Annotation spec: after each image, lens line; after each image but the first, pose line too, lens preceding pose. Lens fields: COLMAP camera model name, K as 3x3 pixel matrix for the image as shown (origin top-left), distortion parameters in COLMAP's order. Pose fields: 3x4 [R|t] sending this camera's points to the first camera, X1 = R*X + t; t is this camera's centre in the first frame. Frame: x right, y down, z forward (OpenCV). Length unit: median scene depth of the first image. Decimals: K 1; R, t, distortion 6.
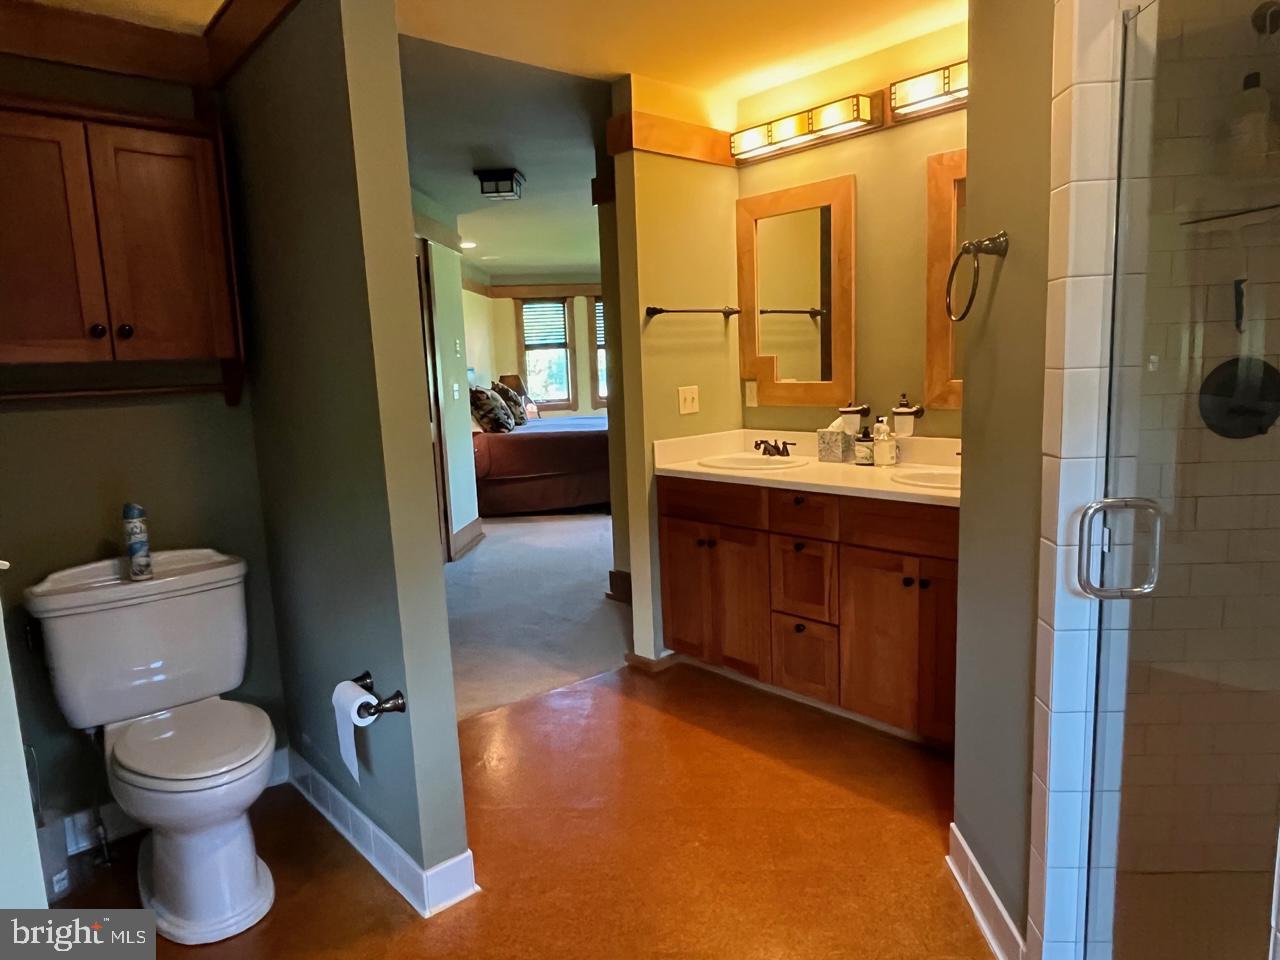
lens RADIAL K [[825.0, 0, 644.1], [0, 825.0, 475.5], [0, 0, 1]] dist [0.000283, 0.000756]
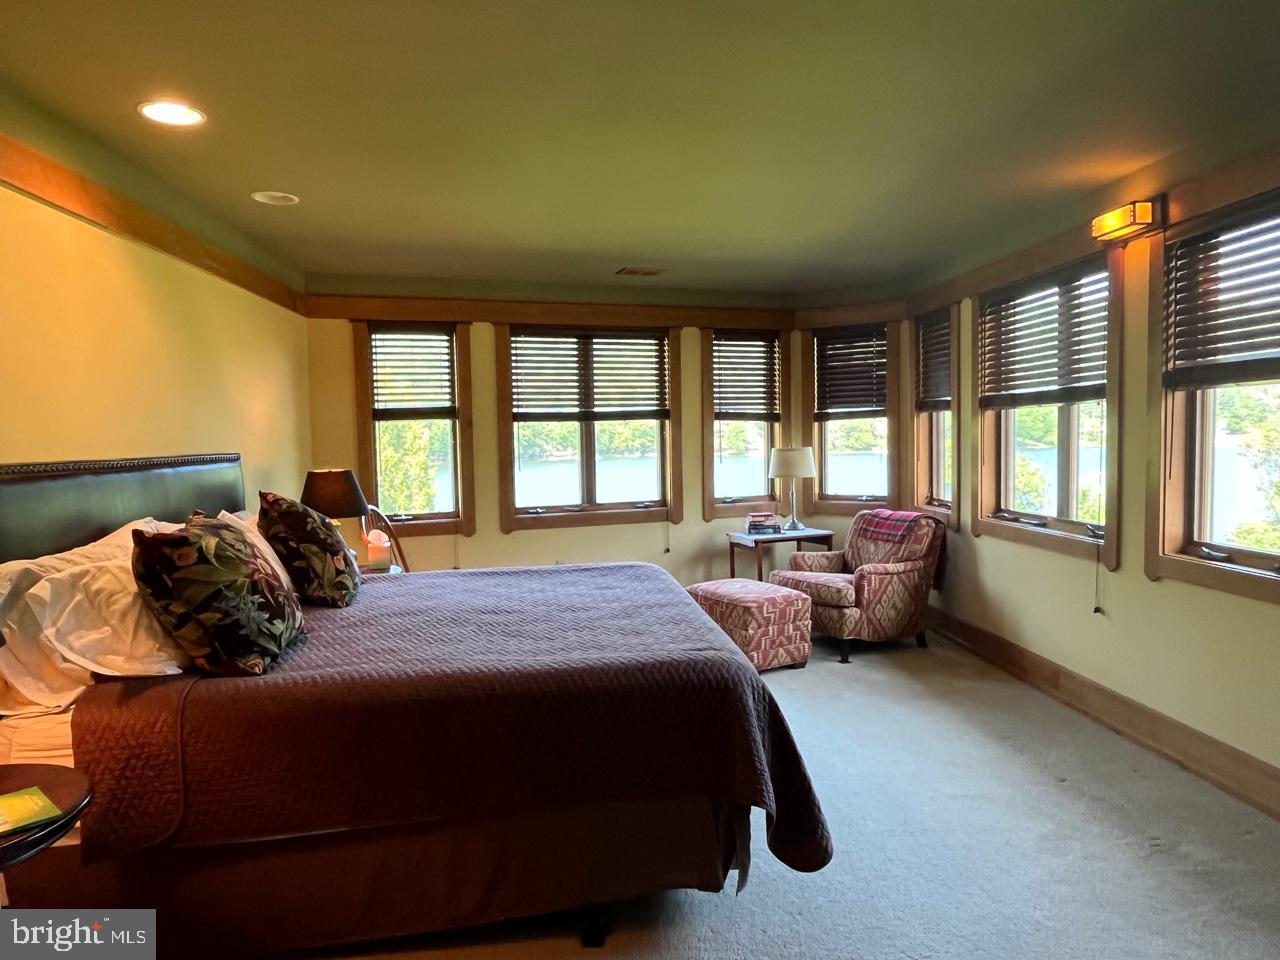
lens RADIAL K [[825.0, 0, 644.9], [0, 825.0, 482.2], [0, 0, 1]] dist [0.000283, 0.000756]
pose [[0.989908, 0.011417, 0.141251, -0.048445], [0.001076, 0.996115, -0.088060, -0.068195], [-0.141707, 0.087323, 0.986050, 0.474478]]
